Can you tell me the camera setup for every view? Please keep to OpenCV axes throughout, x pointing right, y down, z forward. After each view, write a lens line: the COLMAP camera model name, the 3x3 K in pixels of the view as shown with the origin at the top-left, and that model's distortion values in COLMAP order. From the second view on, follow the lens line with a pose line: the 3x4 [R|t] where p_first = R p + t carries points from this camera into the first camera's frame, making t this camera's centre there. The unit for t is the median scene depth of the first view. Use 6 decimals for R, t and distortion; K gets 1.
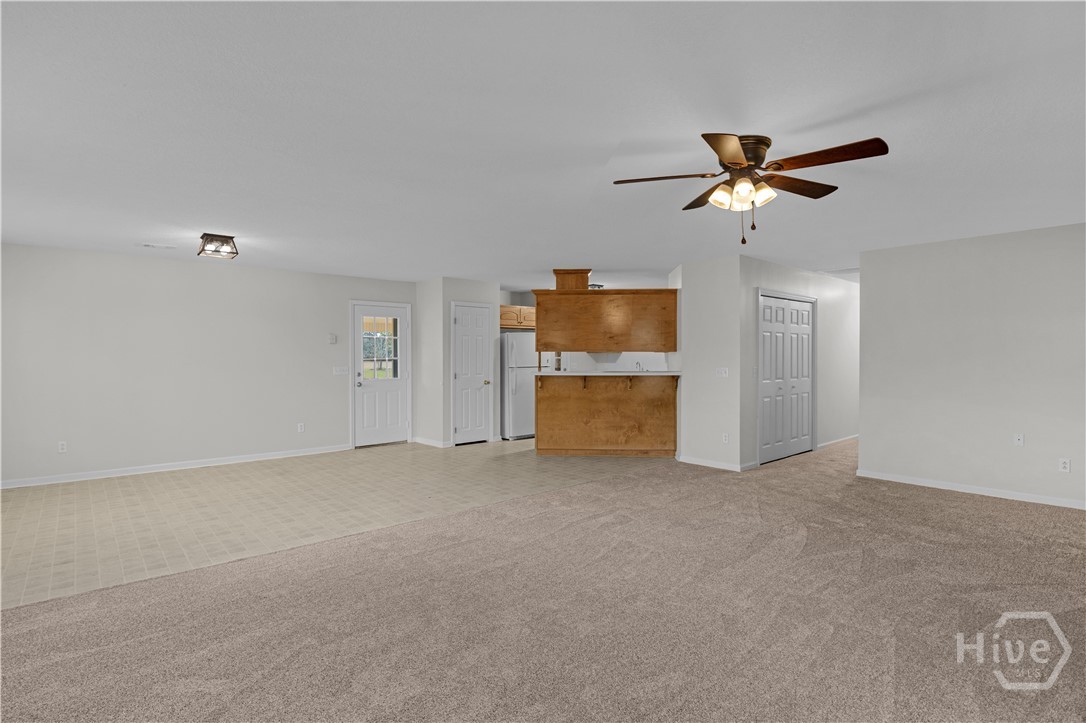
lens RADIAL K [[526.6, 0, 527.7], [0, 526.6, 362.0], [0, 0, 1]] dist [-0.002594, -0.000589]
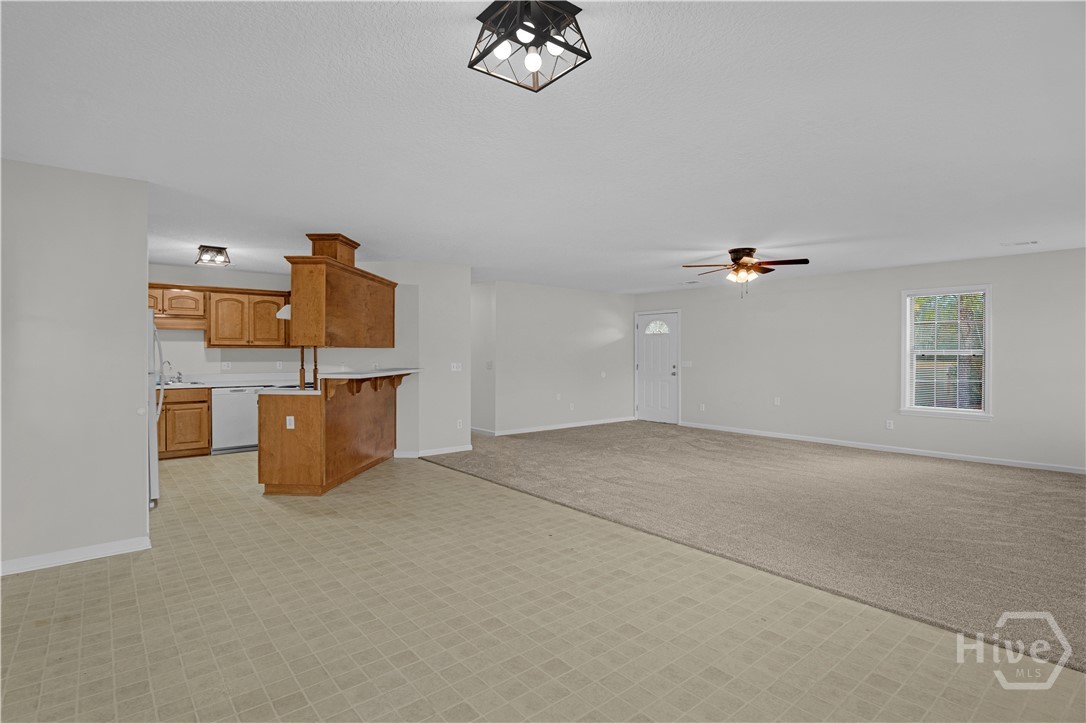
lens RADIAL K [[533.0, 0, 520.6], [0, 533.0, 354.5], [0, 0, 1]] dist [-0.022021, -0.000553]
pose [[0.048447, -0.002326, 0.998823, -0.973961], [0.009073, 0.999957, 0.001889, -0.009338], [-0.998785, 0.008970, 0.048466, 1.012291]]
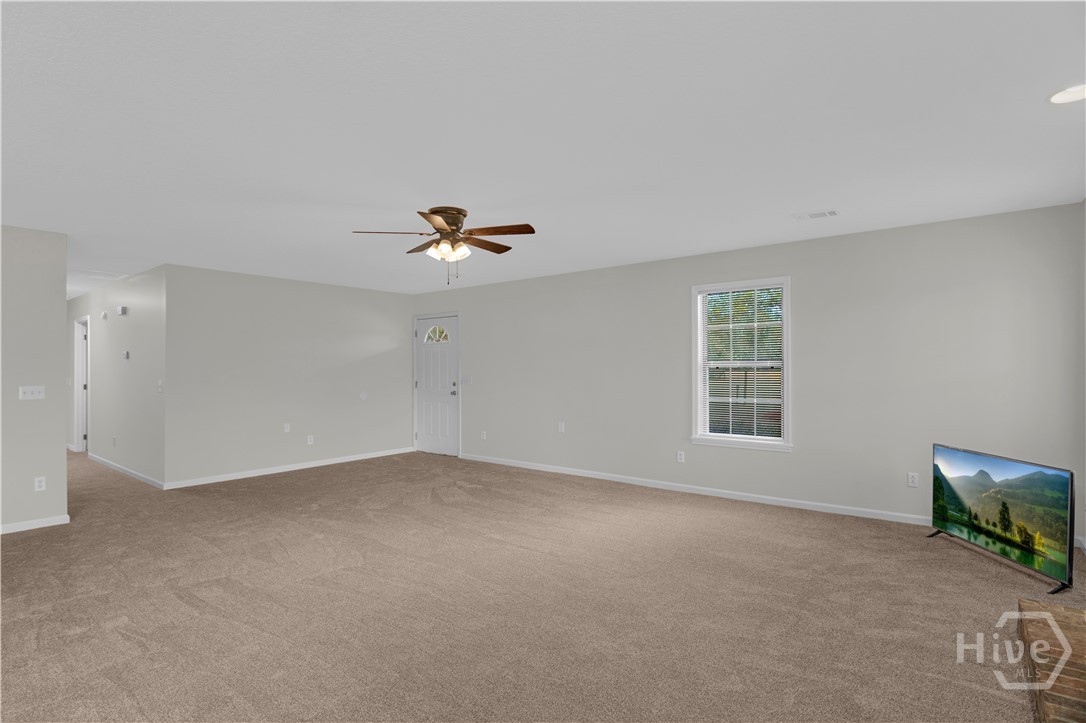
lens RADIAL K [[526.6, 0, 527.7], [0, 526.6, 362.0], [0, 0, 1]] dist [-0.002594, -0.000589]
pose [[-0.162081, 0.009759, 0.986729, -0.550700], [0.015211, 0.999857, -0.007390, -0.005684], [-0.986660, 0.013811, -0.162207, 0.583274]]
